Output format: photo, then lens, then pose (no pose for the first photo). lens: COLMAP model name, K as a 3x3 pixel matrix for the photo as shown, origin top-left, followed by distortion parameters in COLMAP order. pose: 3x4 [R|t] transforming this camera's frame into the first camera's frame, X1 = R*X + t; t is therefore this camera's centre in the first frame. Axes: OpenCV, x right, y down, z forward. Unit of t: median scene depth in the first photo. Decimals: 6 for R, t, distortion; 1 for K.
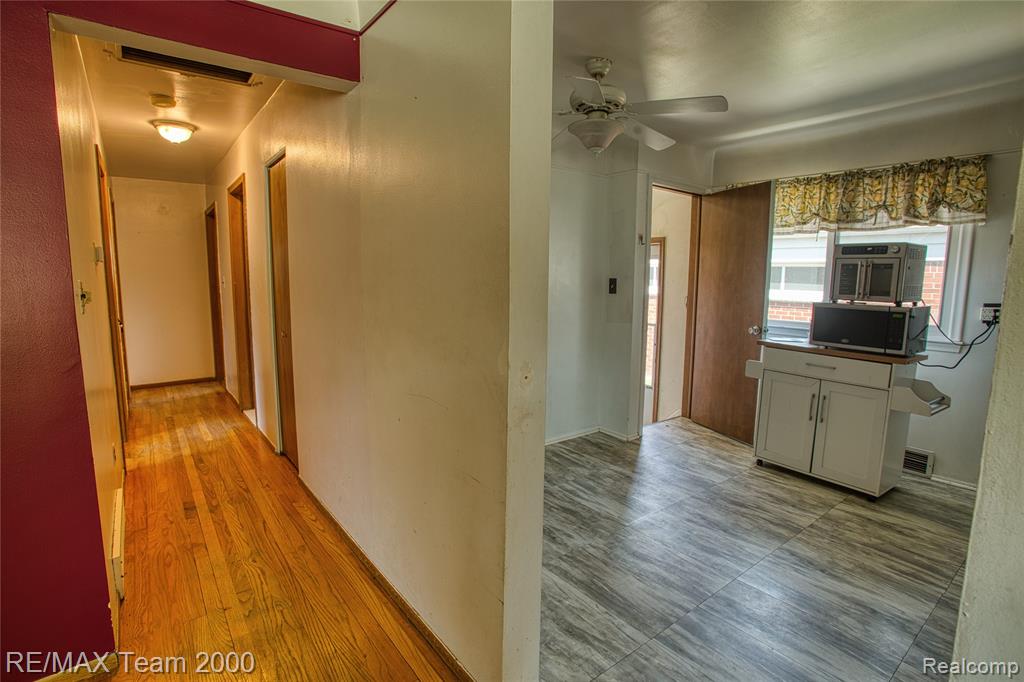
lens RADIAL K [[498.8, 0, 509.9], [0, 498.8, 340.3], [0, 0, 1]] dist [-0.060998, 0.021874]
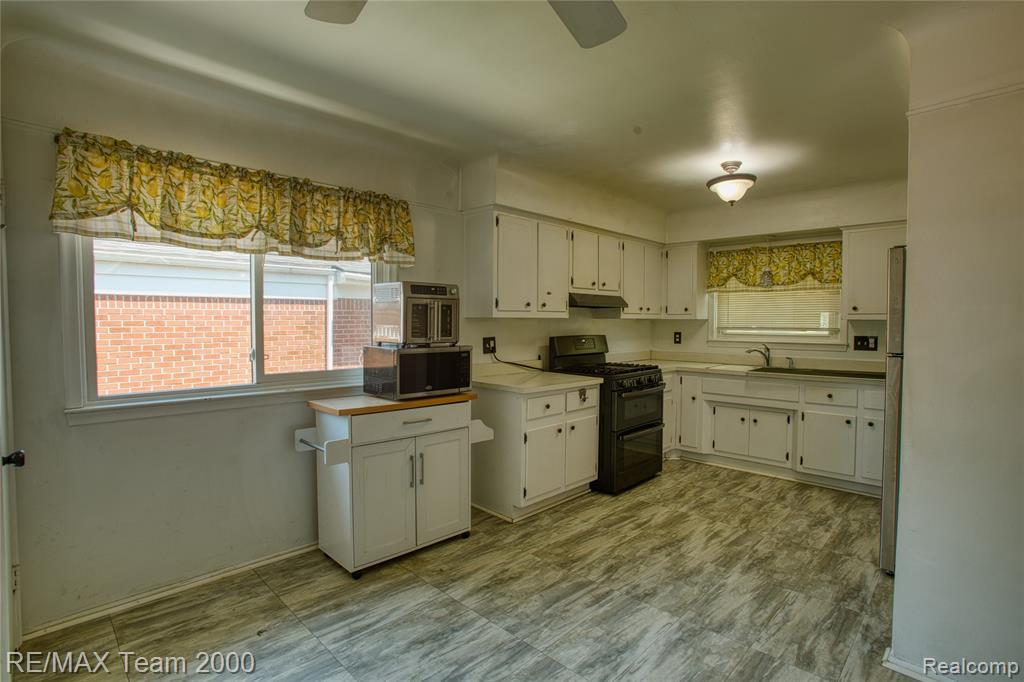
lens RADIAL K [[498.8, 0, 511.4], [0, 498.8, 341.0], [0, 0, 1]] dist [-0.060998, 0.021874]
pose [[-0.141157, -0.054180, 0.988504, -0.135754], [0.118590, 0.990386, 0.071218, -0.134227], [-0.982859, 0.127280, -0.133374, 0.961110]]
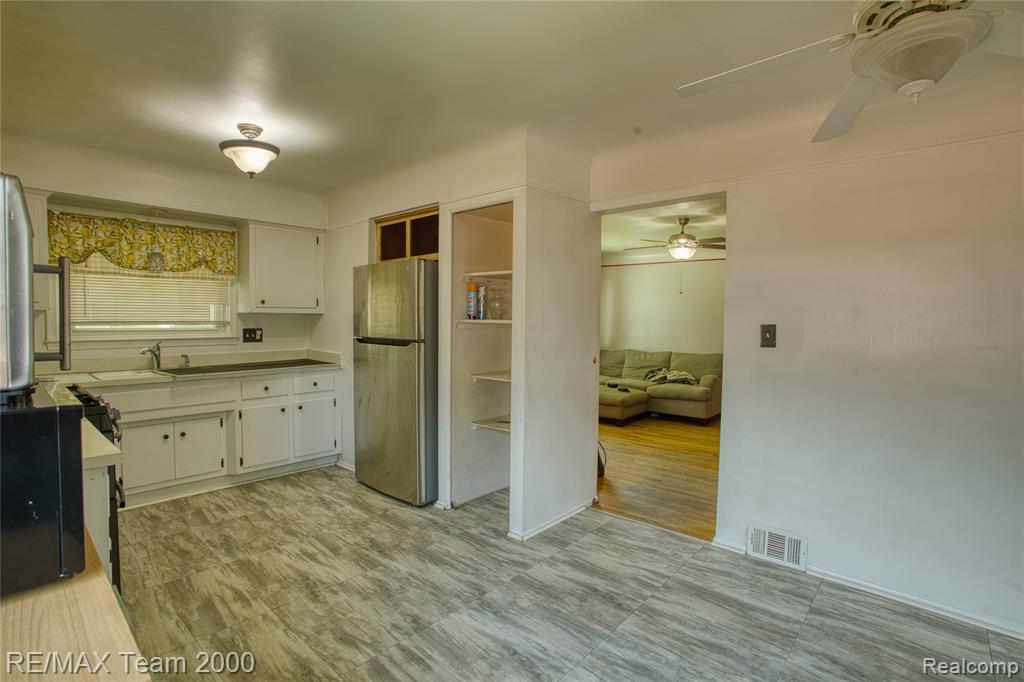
lens RADIAL K [[498.8, 0, 511.7], [0, 498.8, 339.7], [0, 0, 1]] dist [-0.060998, 0.021874]
pose [[-0.982611, -0.014674, -0.185095, 0.636638], [-0.045329, 0.985667, 0.162498, -0.170053], [0.180057, 0.168062, -0.969193, 1.357081]]
